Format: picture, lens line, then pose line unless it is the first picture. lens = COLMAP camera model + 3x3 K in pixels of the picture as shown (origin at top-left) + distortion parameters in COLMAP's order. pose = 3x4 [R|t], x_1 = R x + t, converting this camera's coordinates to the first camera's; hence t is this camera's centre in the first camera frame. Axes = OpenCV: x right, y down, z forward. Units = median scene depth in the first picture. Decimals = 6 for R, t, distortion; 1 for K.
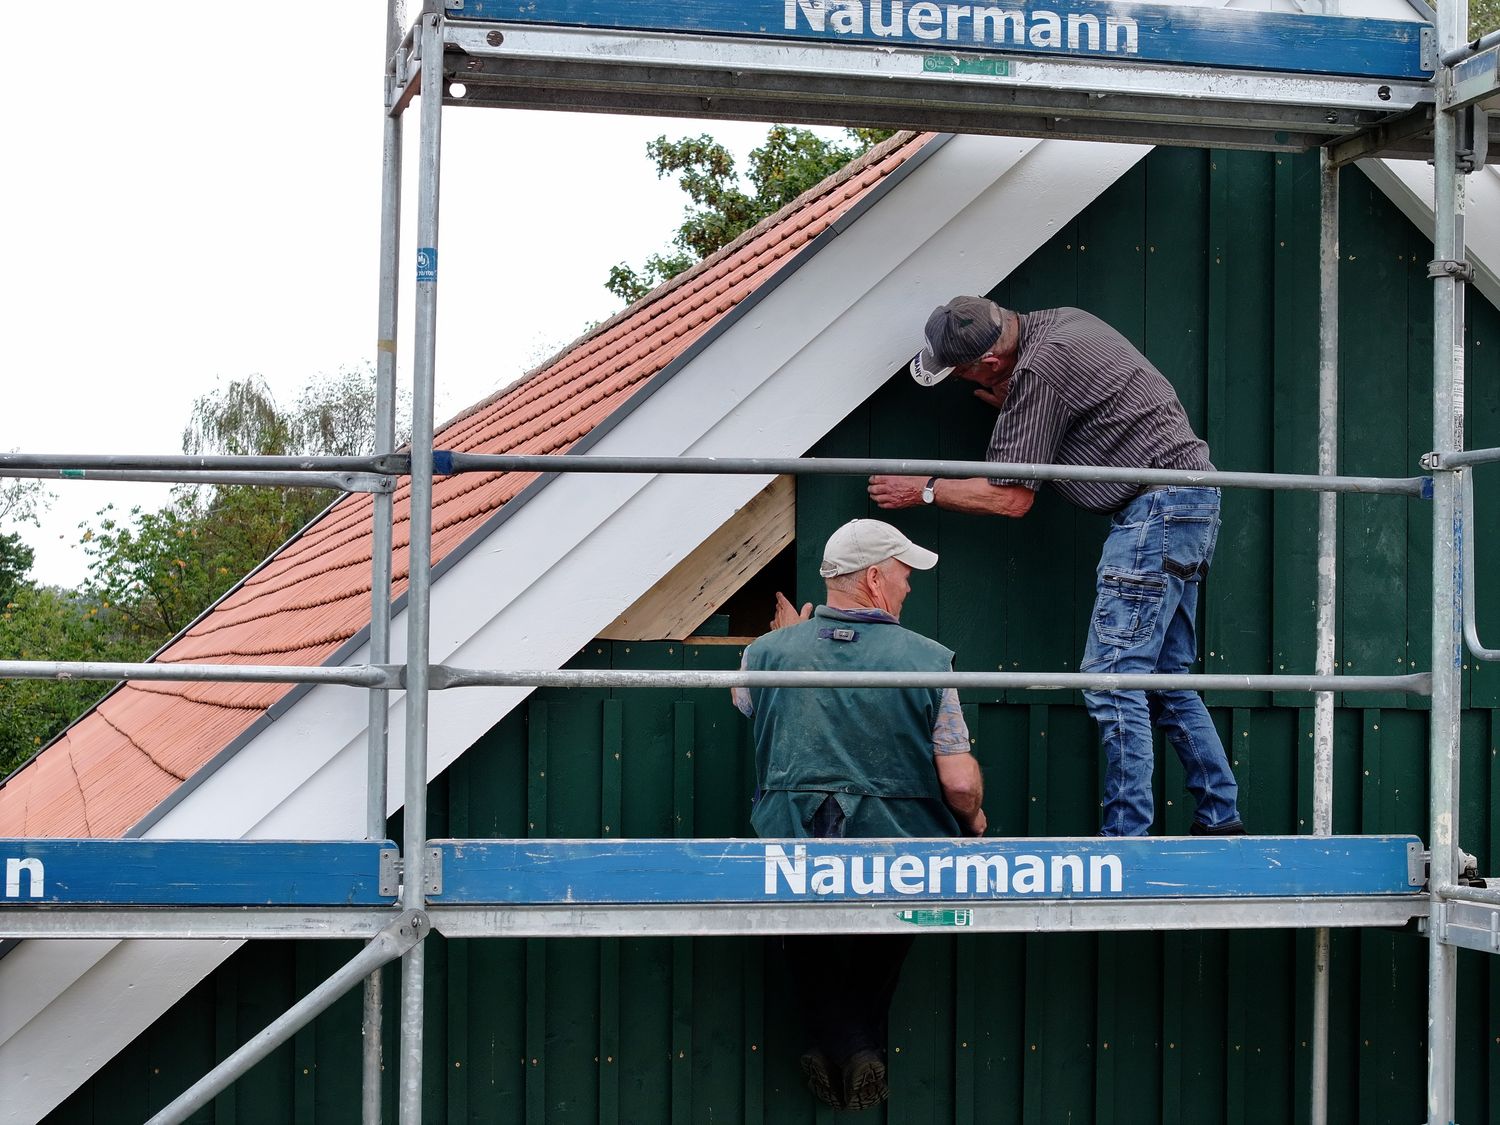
lens RADIAL K [[2998.3, 0, 723.2], [0, 2998.3, 567.4], [0, 0, 1]] dist [-0.229767, 1.339862]
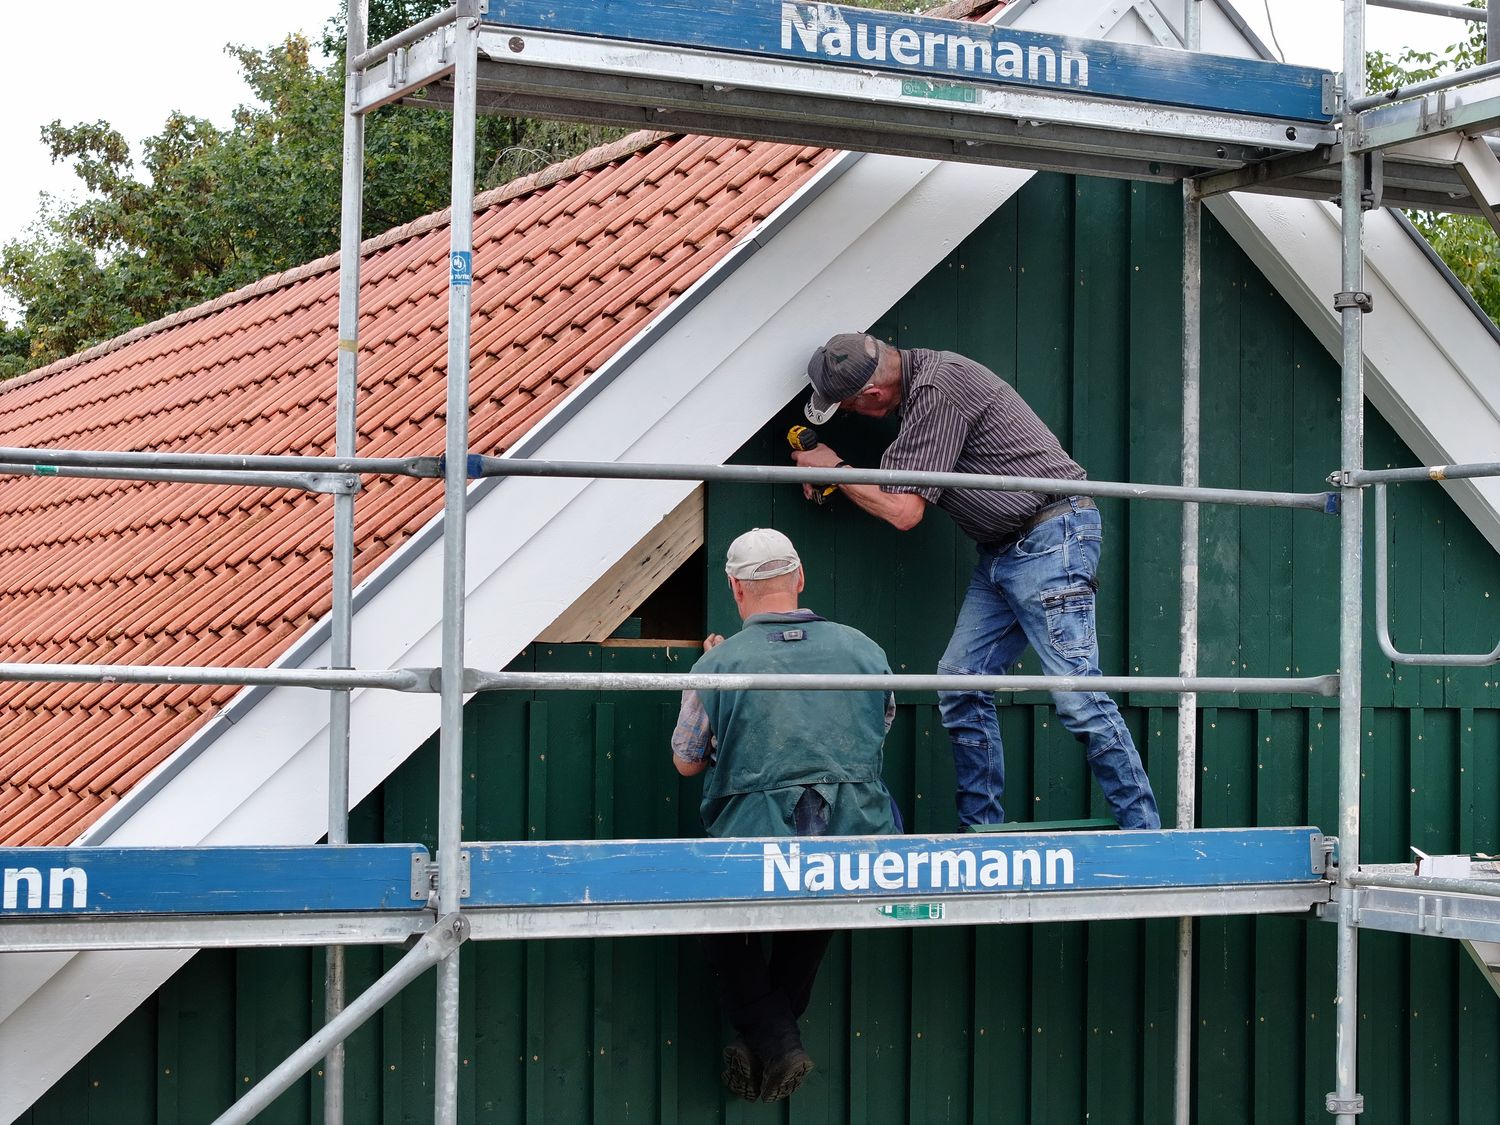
lens RADIAL K [[2998.3, 0, 723.2], [0, 2998.3, 567.4], [0, 0, 1]] dist [-0.229767, 1.339862]
pose [[0.972211, 0.008072, 0.233969, -0.229810], [-0.008509, 0.999963, 0.000855, -0.002581], [-0.233953, -0.002822, 0.972244, 0.005945]]
